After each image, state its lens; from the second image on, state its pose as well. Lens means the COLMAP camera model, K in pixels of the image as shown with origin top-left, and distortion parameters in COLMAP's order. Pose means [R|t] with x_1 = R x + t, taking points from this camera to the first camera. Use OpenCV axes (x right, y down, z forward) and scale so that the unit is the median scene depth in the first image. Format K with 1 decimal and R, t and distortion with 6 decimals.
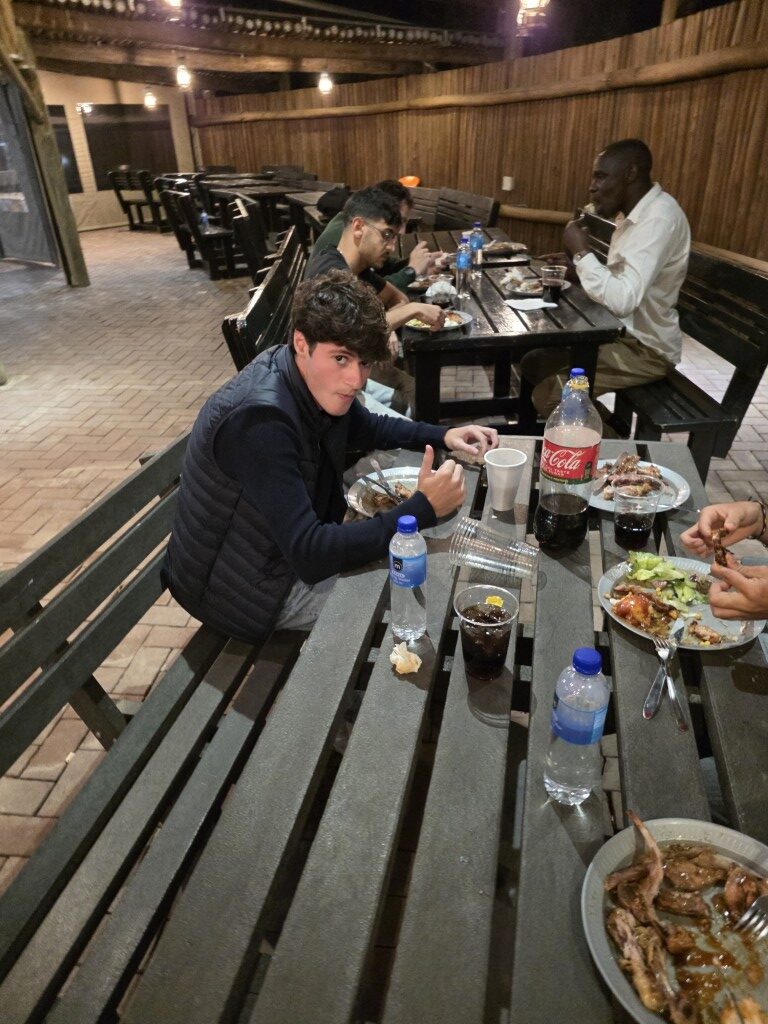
lens RADIAL K [[676.4, 0, 383.1], [0, 676.4, 512.8], [0, 0, 1]] dist [-0.001184, -0.002893]
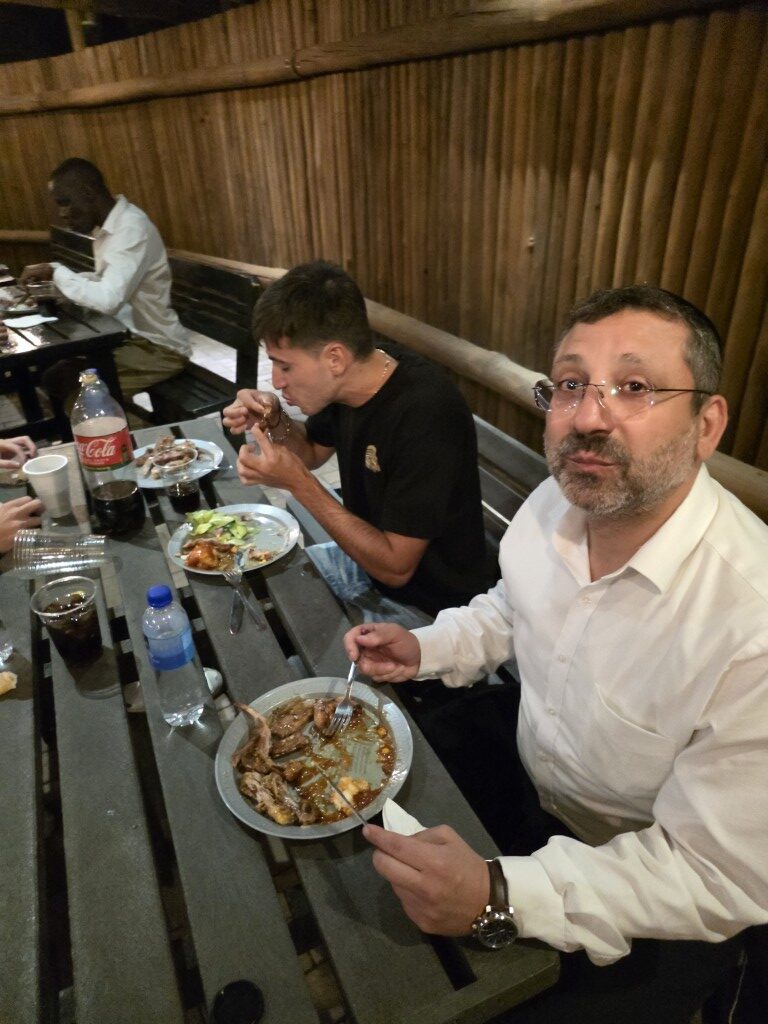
lens RADIAL K [[681.9, 0, 387.0], [0, 681.9, 509.8], [0, 0, 1]] dist [0.041516, -0.028548]
pose [[0.791903, -0.284256, 0.540452, 0.005233], [0.302831, 0.951359, 0.056651, 0.050806], [-0.530267, 0.118803, 0.839466, -0.088869]]
